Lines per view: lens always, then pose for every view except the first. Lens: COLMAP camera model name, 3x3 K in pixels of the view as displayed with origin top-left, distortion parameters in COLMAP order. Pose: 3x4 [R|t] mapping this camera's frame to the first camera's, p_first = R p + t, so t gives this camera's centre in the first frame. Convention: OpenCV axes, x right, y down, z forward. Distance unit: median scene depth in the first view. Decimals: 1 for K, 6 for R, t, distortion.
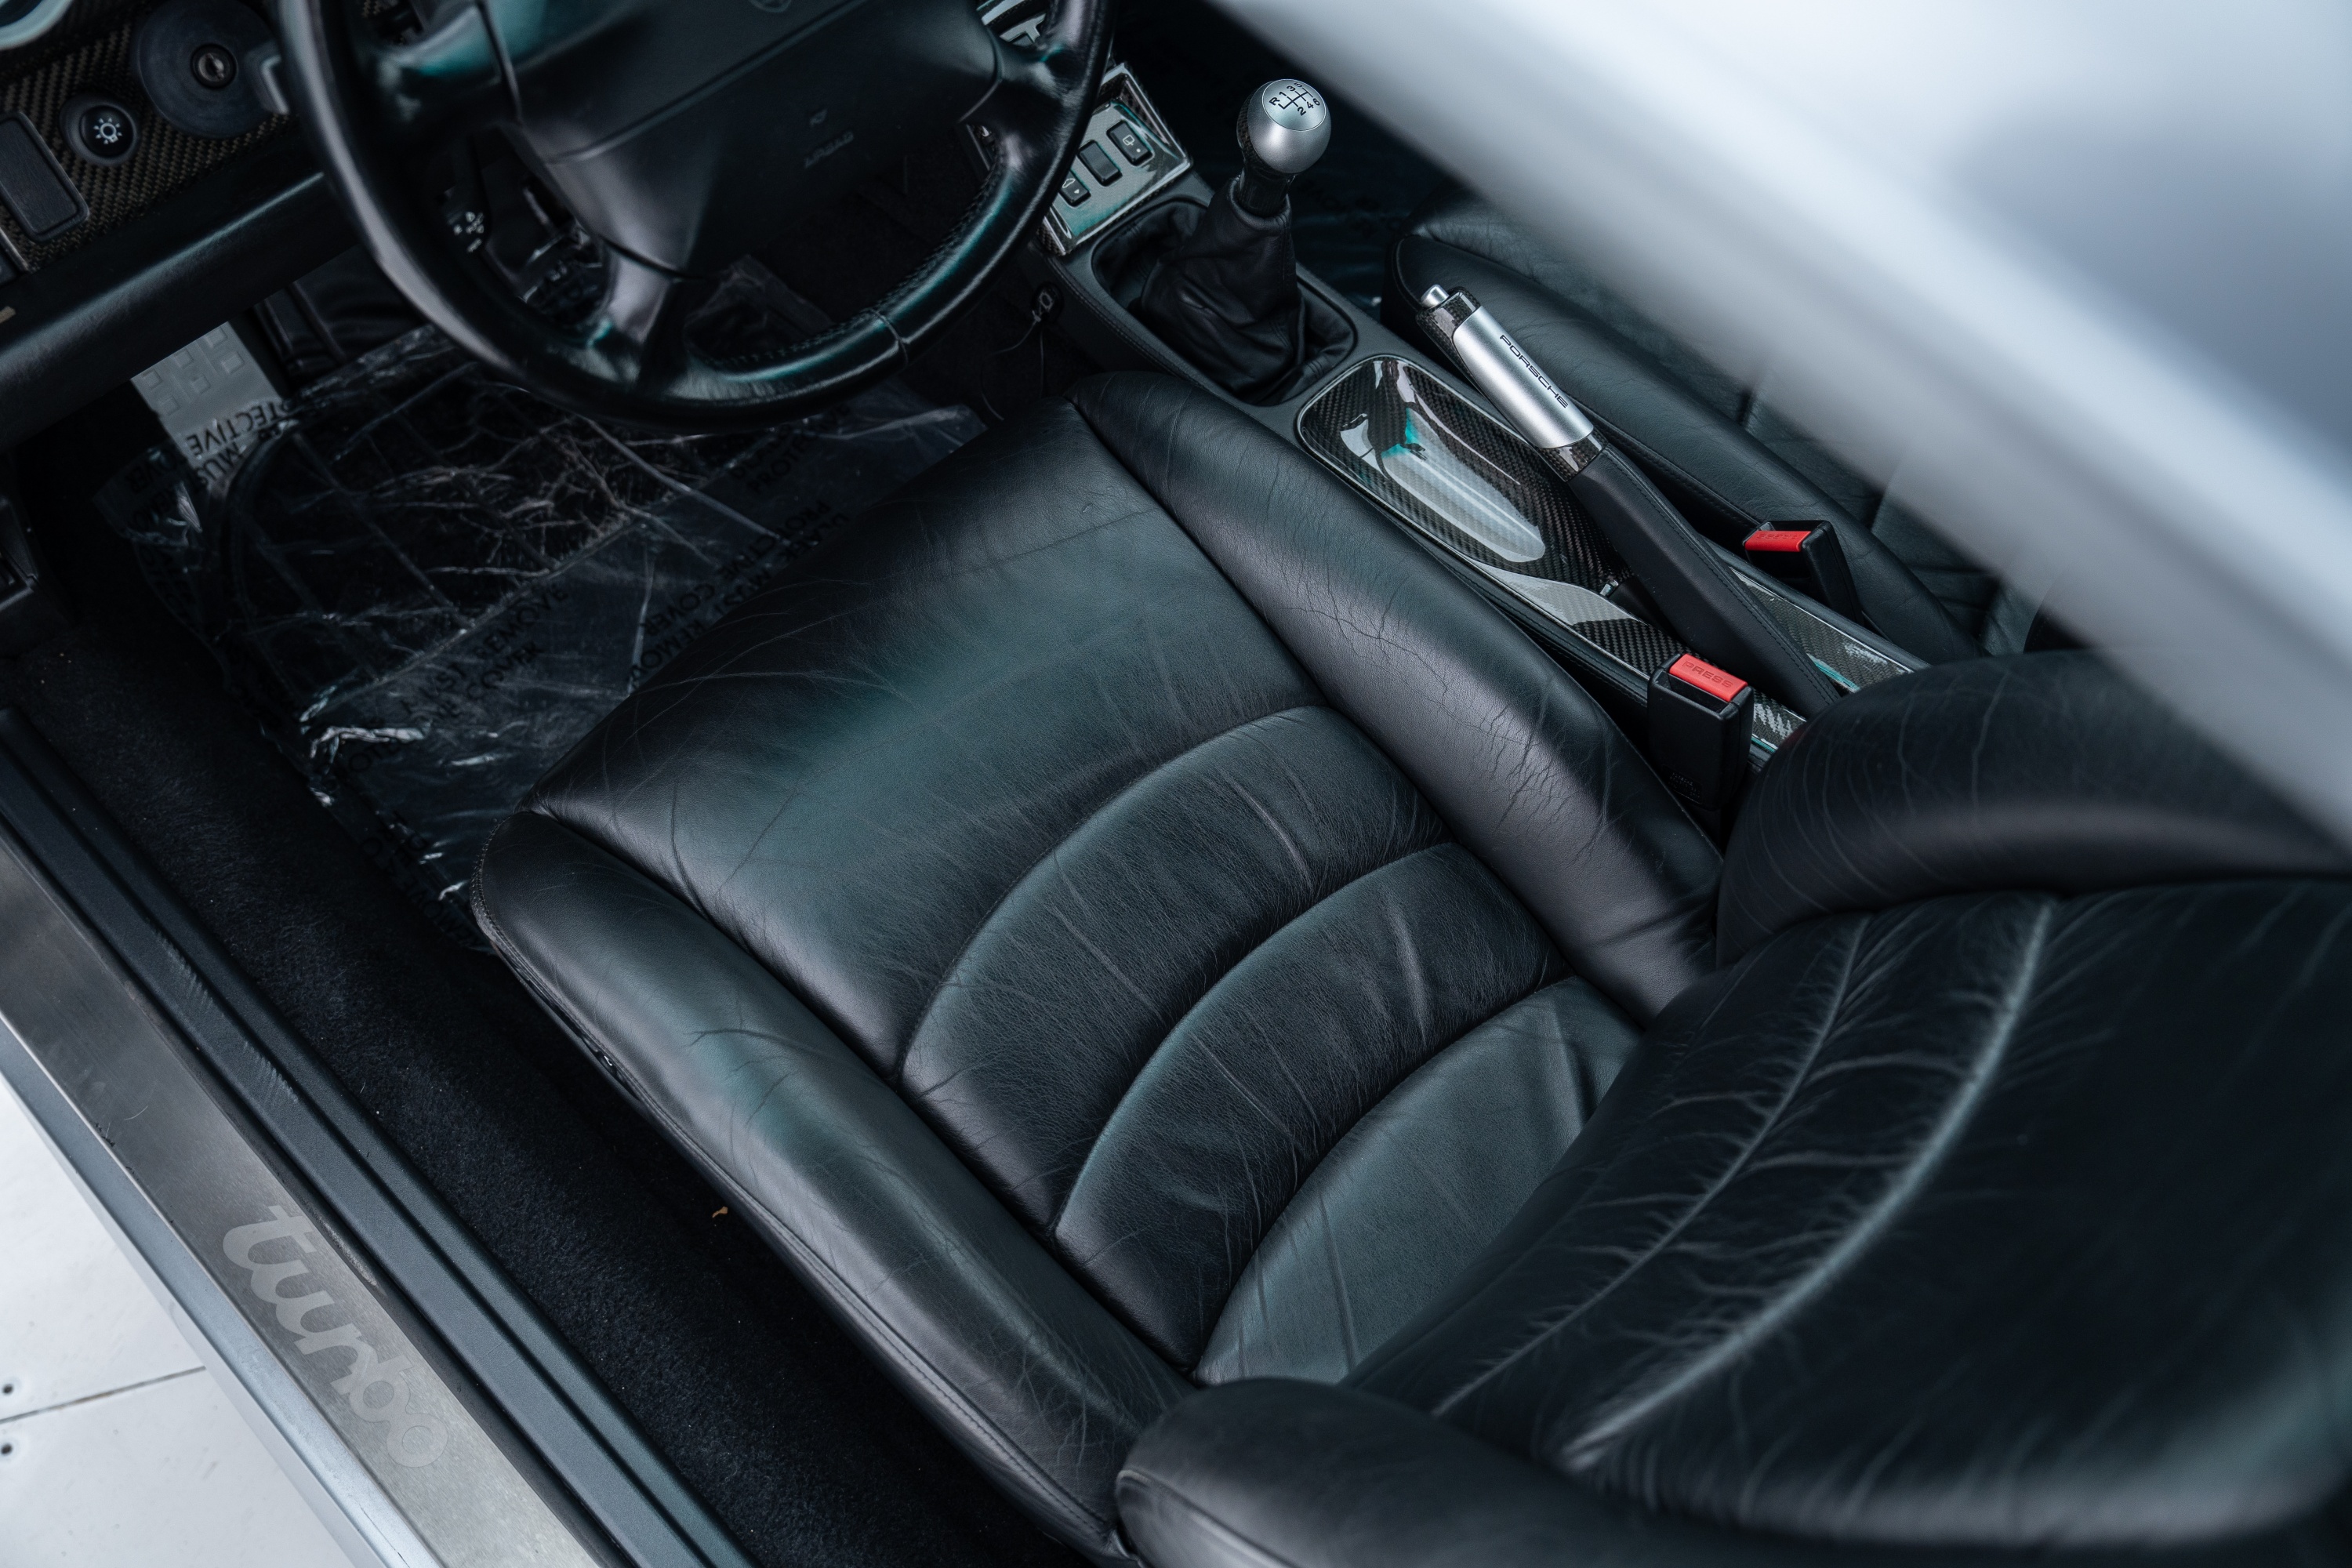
lens RADIAL K [[2004.1, 0, 1154.1], [0, 2004.1, 790.0], [0, 0, 1]] dist [-0.045301, 0.088556]
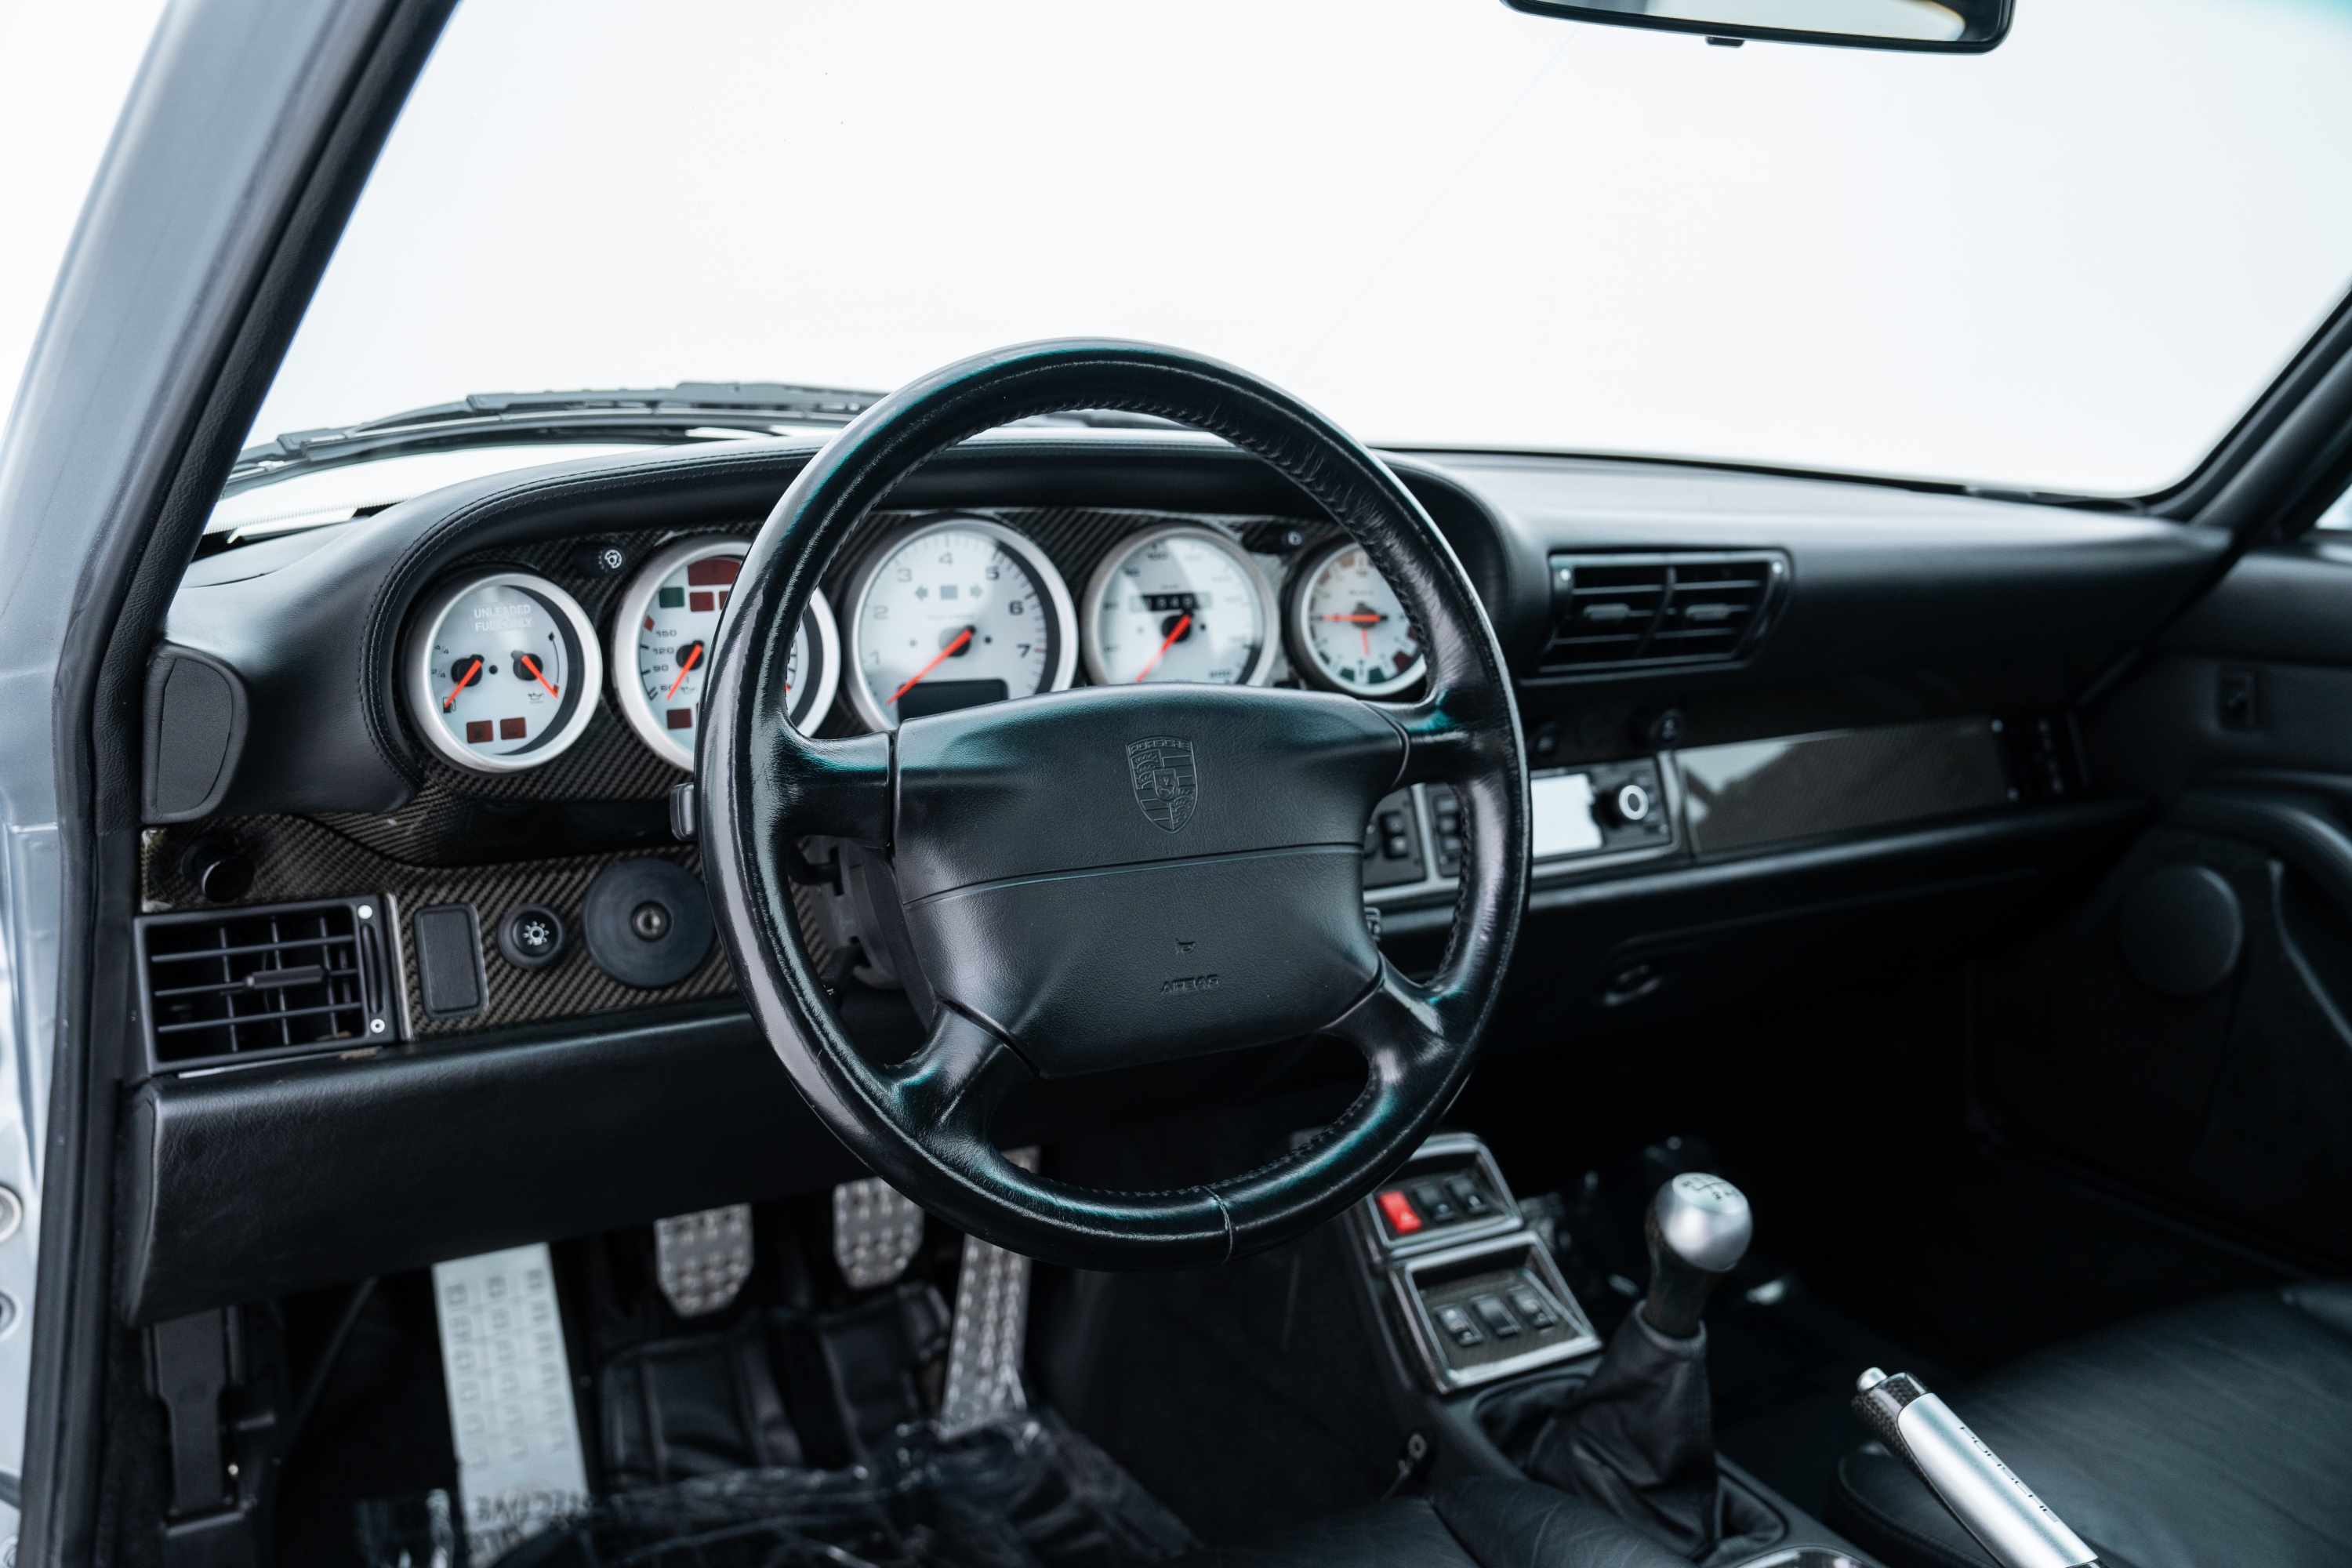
lens RADIAL K [[2004.1, 0, 1174.7], [0, 2004.1, 789.2], [0, 0, 1]] dist [-0.045301, 0.088556]
pose [[0.966852, 0.057355, -0.248813, 0.049444], [-0.222509, 0.667238, -0.710833, 0.232984], [0.125247, 0.742633, 0.657882, 0.226025]]
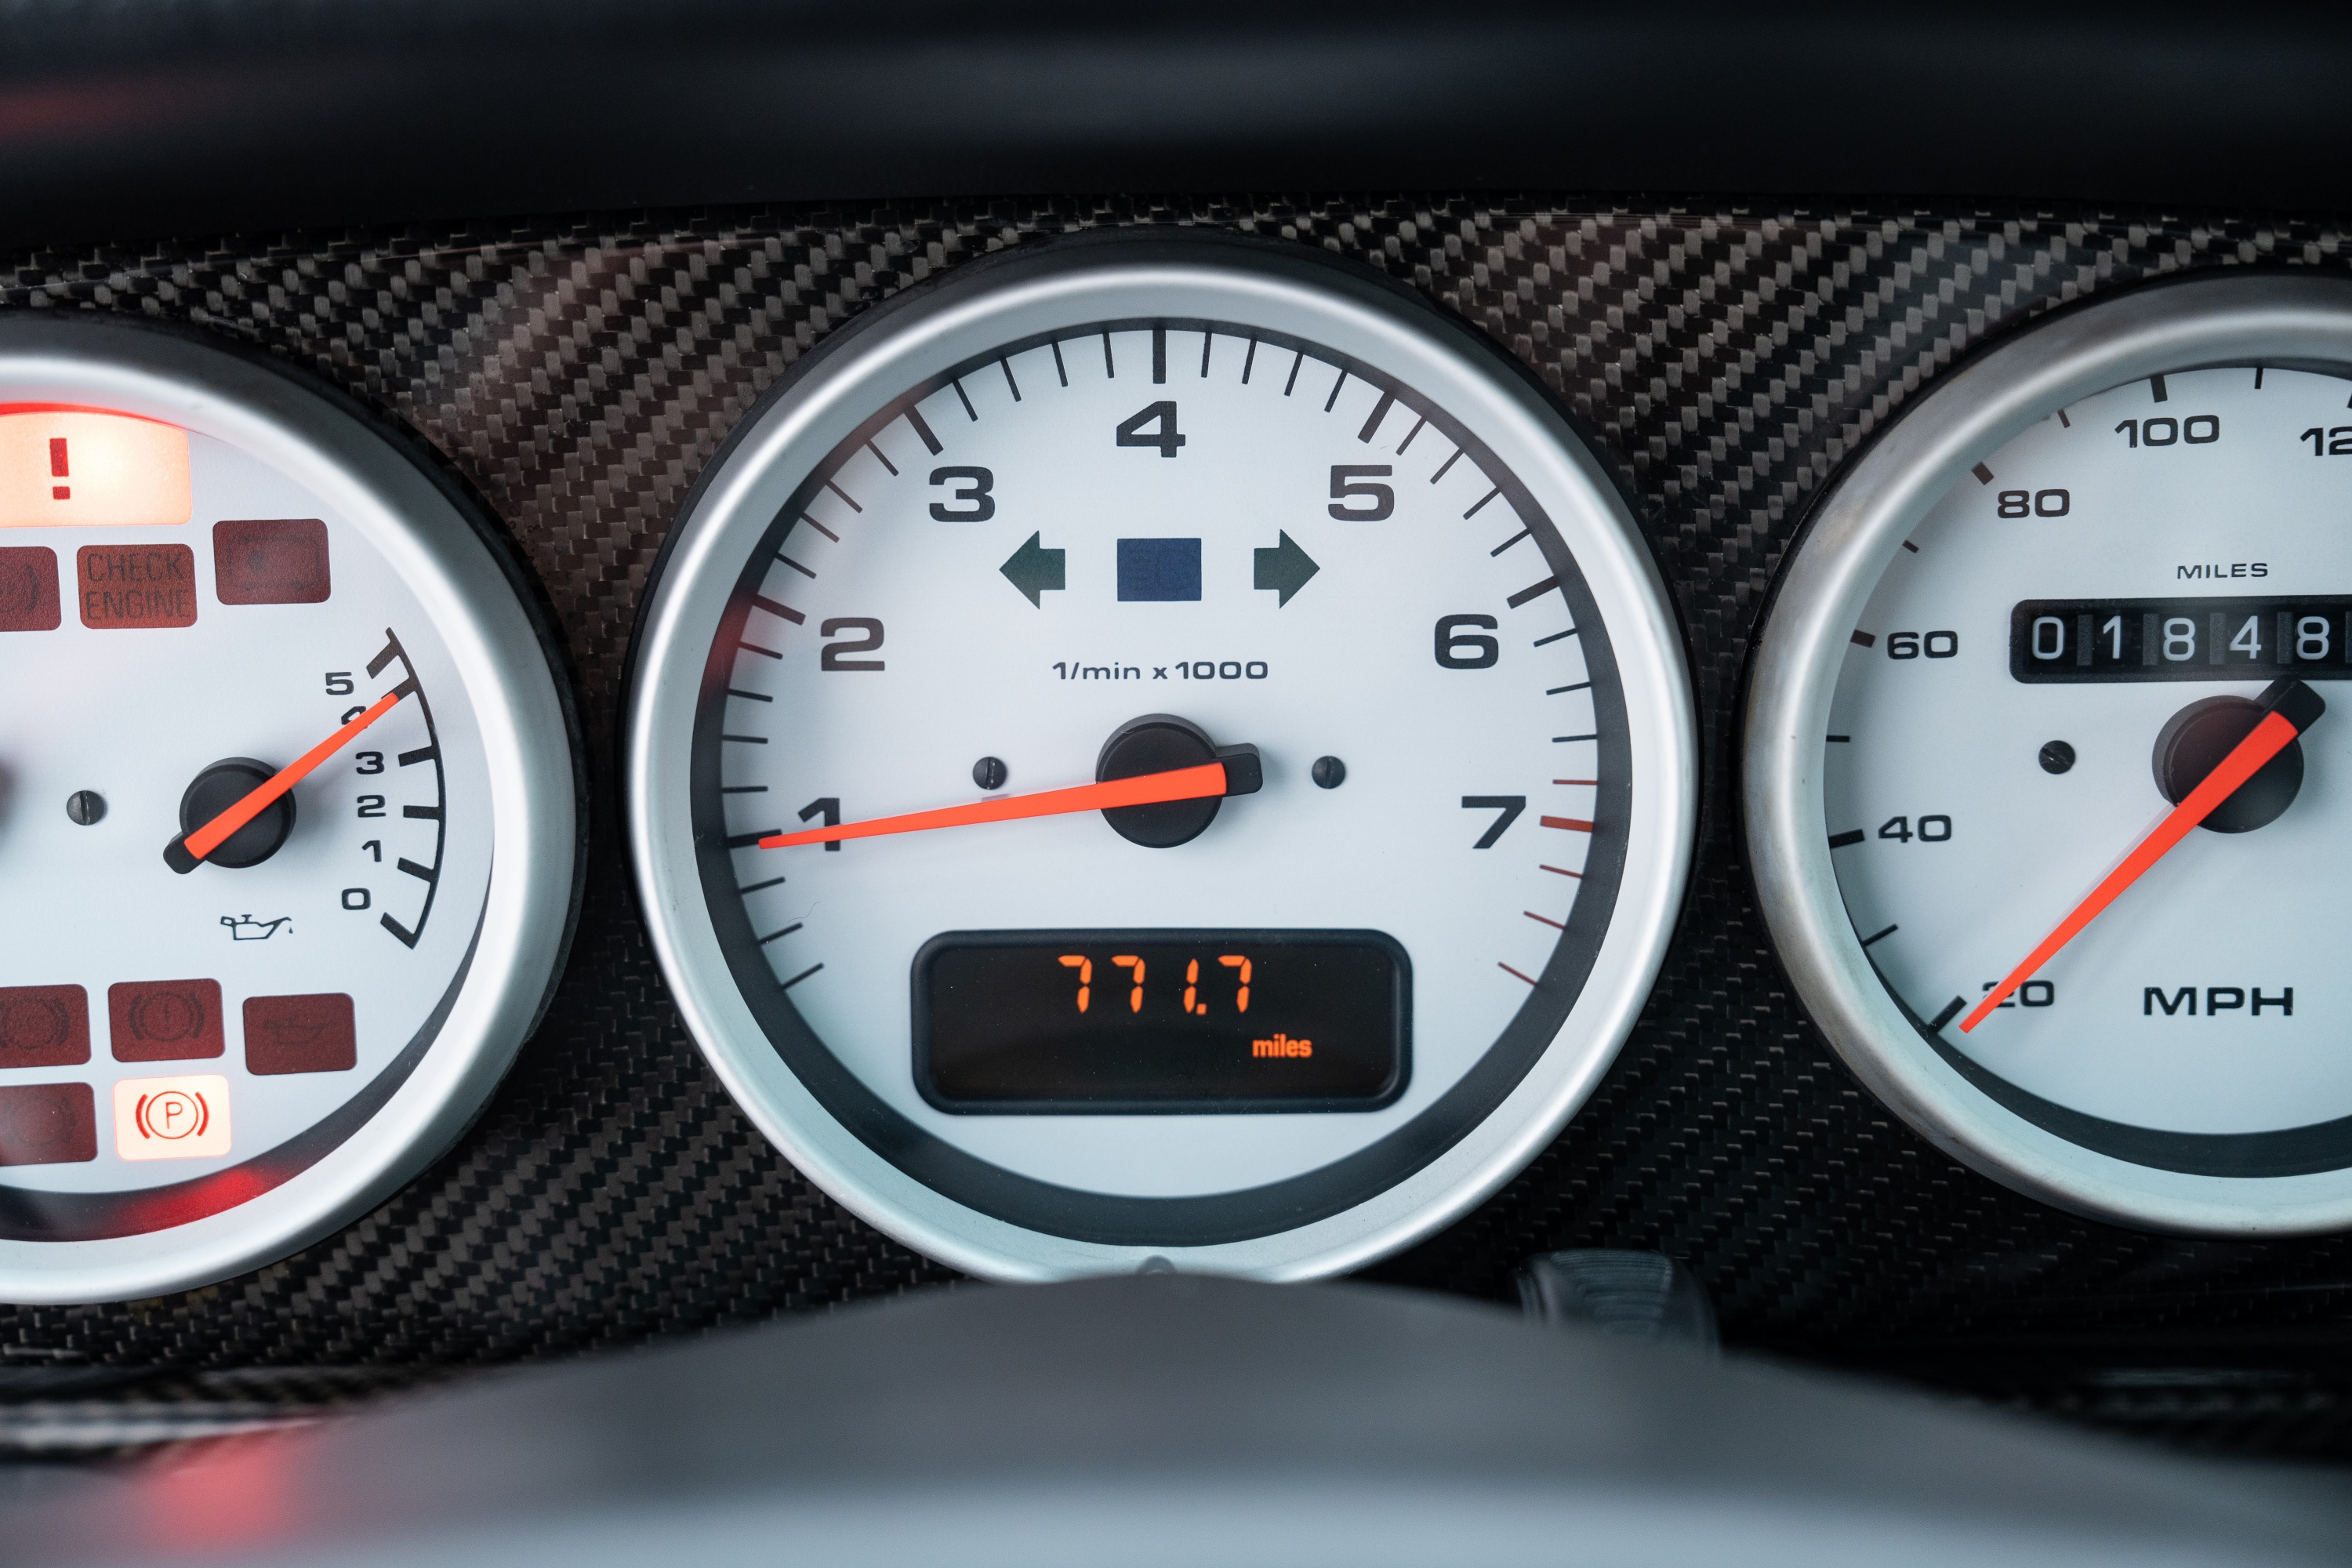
lens RADIAL K [[2907.3, 0, 1170.9], [0, 2907.3, 773.1], [0, 0, 1]] dist [0.062562, 0.000000]
pose [[0.701935, 0.133859, -0.699549, -0.054805], [-0.597384, 0.645480, -0.475908, -0.281044], [0.387840, 0.751956, 0.533050, 0.589843]]
